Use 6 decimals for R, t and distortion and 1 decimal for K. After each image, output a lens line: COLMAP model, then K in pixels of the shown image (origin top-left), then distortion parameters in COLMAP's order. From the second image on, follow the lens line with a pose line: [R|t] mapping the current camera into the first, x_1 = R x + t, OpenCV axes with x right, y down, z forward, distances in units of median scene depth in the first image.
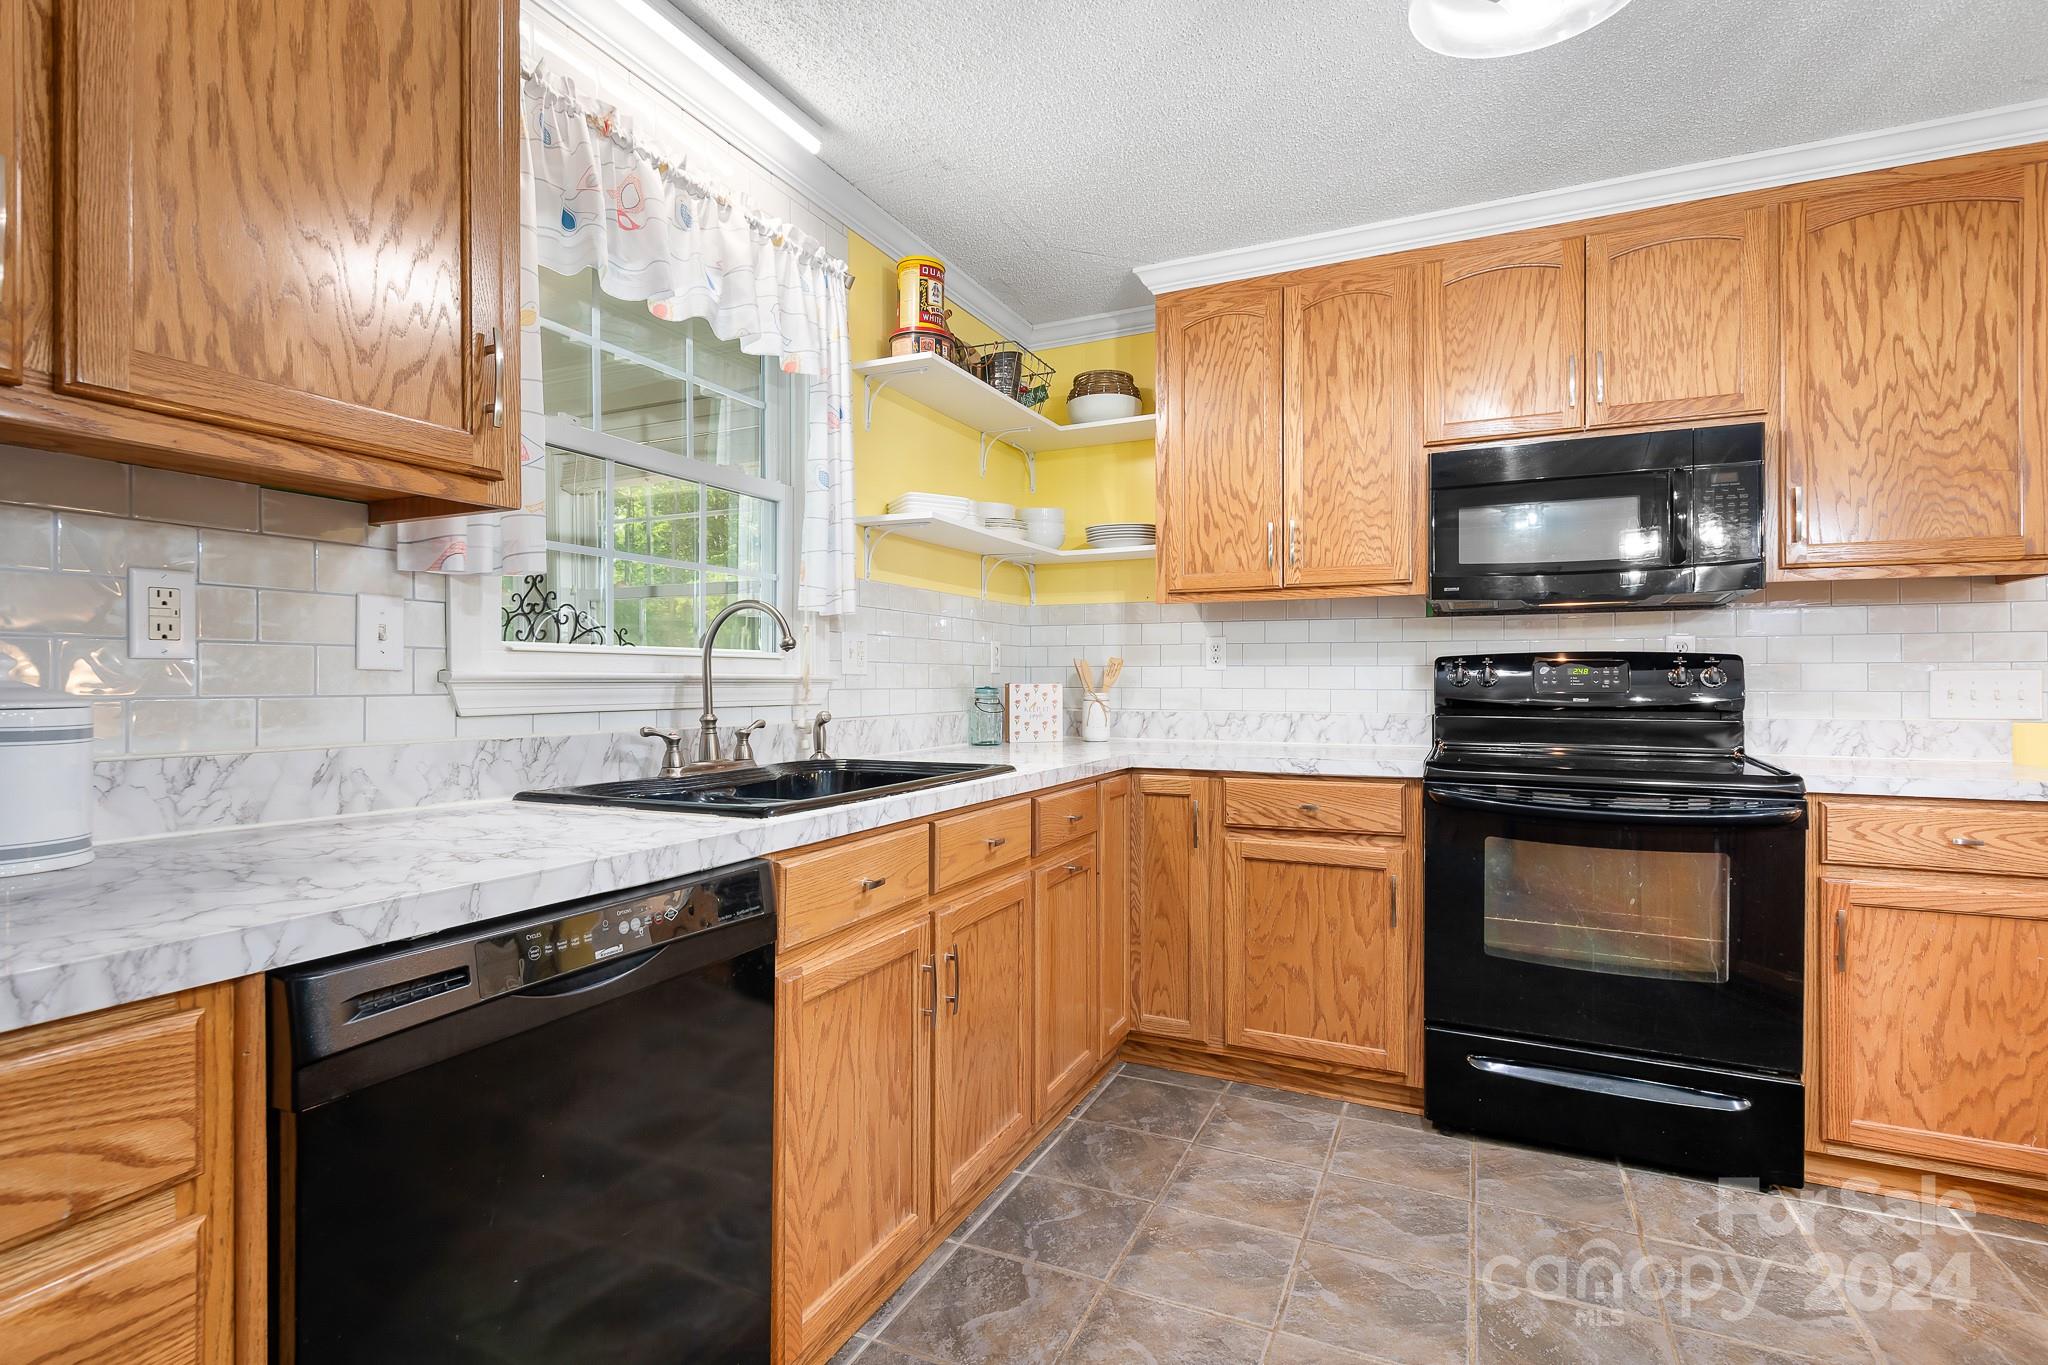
lens RADIAL K [[949.6, 0, 1020.3], [0, 949.6, 688.0], [0, 0, 1]] dist [0.002165, -0.001228]
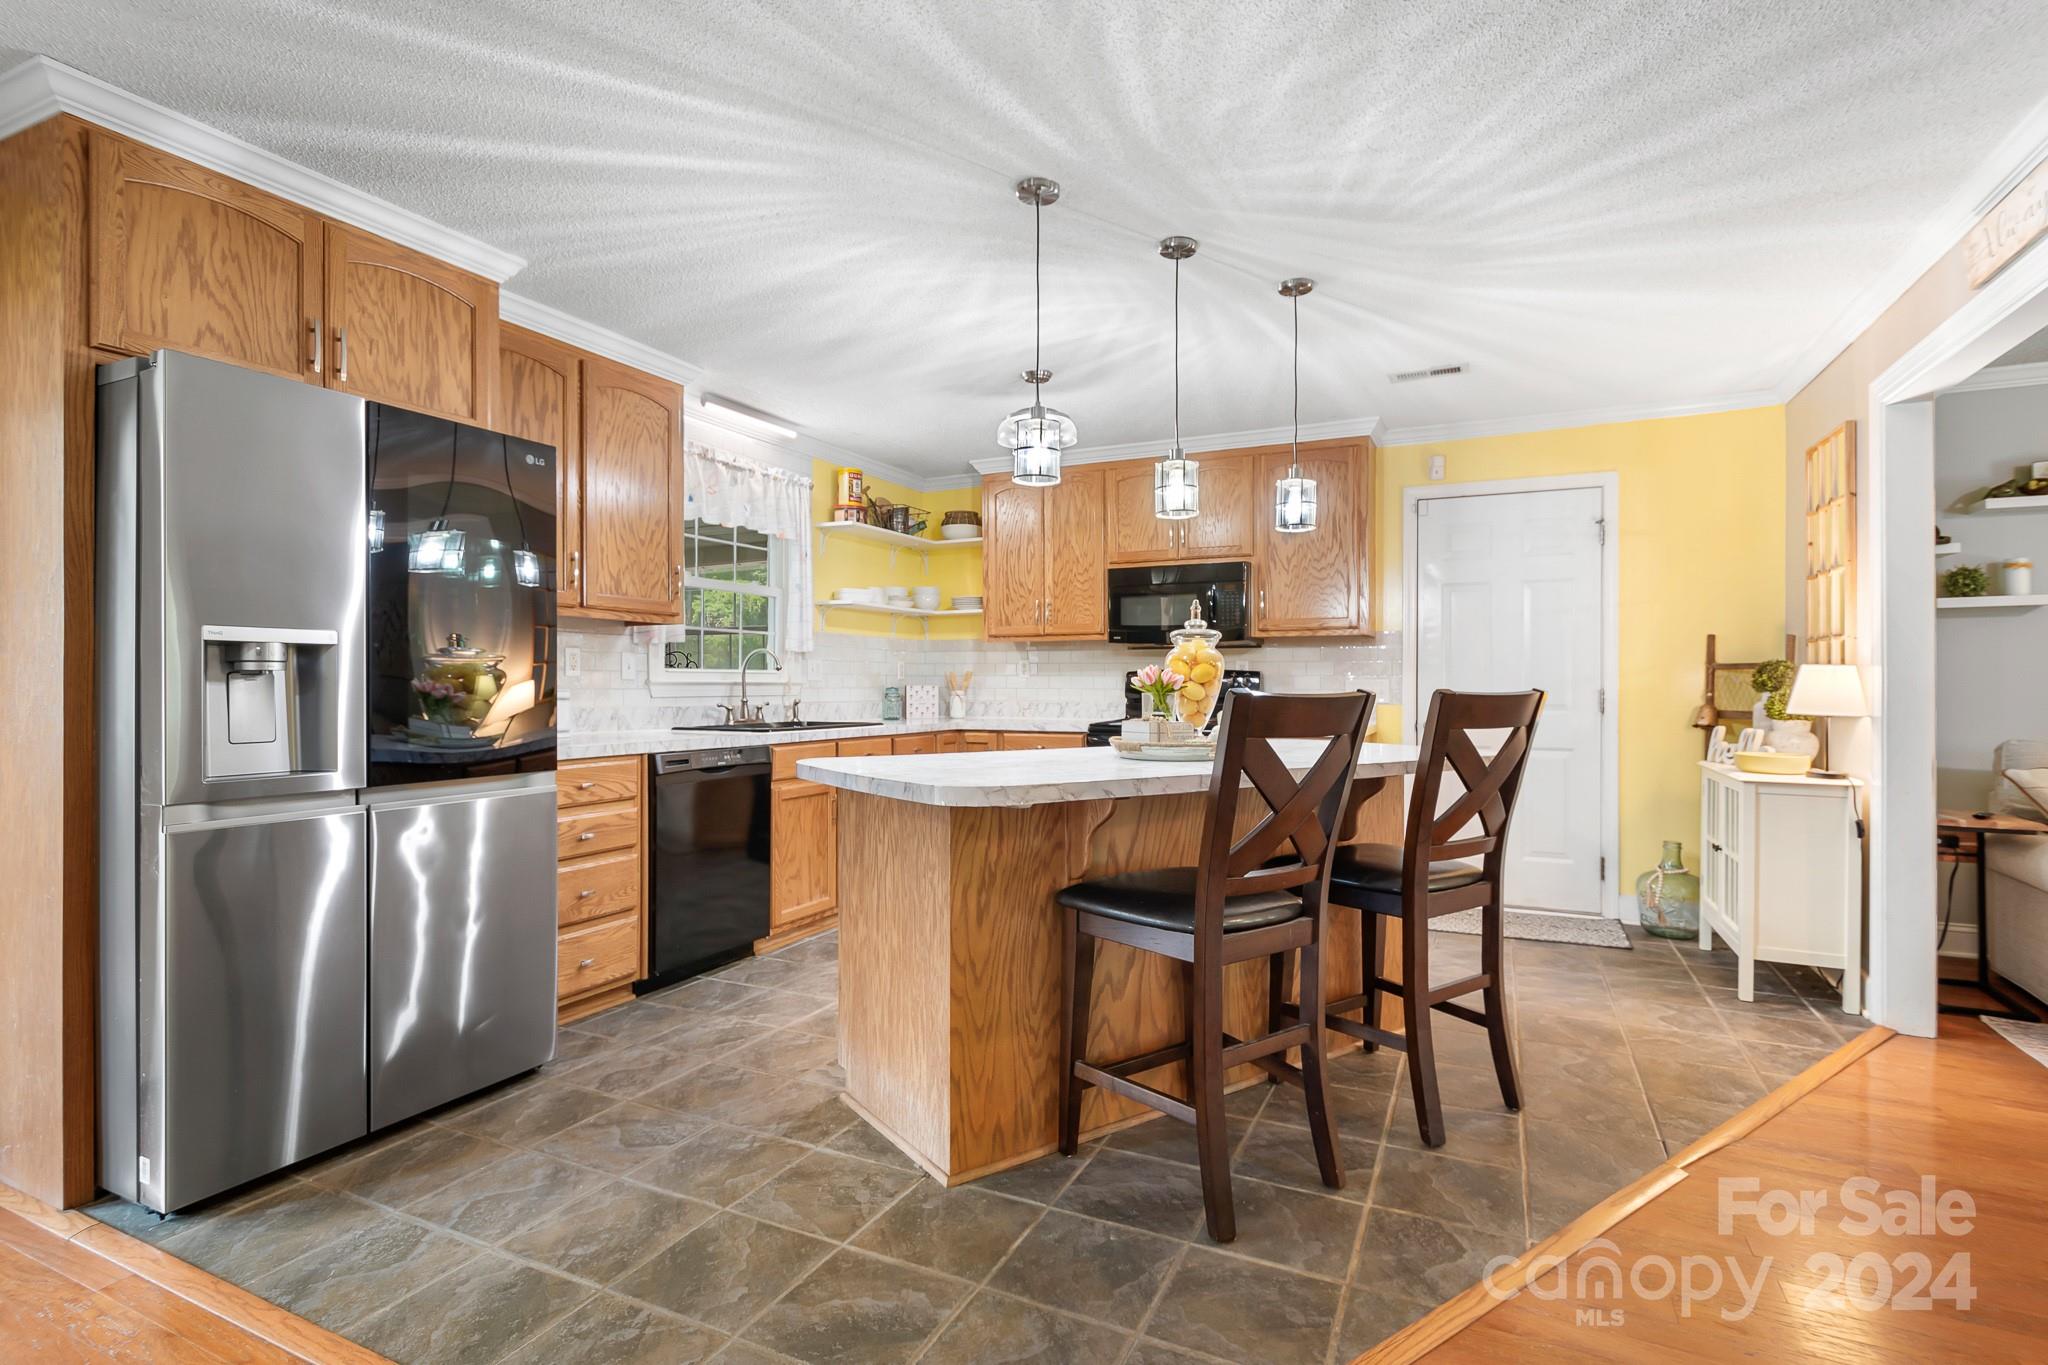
lens RADIAL K [[949.6, 0, 1022.0], [0, 949.6, 688.4], [0, 0, 1]] dist [0.002165, -0.001228]
pose [[0.999961, 0.001481, -0.008682, 0.272584], [-0.001502, 0.999996, -0.002473, 0.006121], [0.008679, 0.002486, 0.999959, -0.969949]]
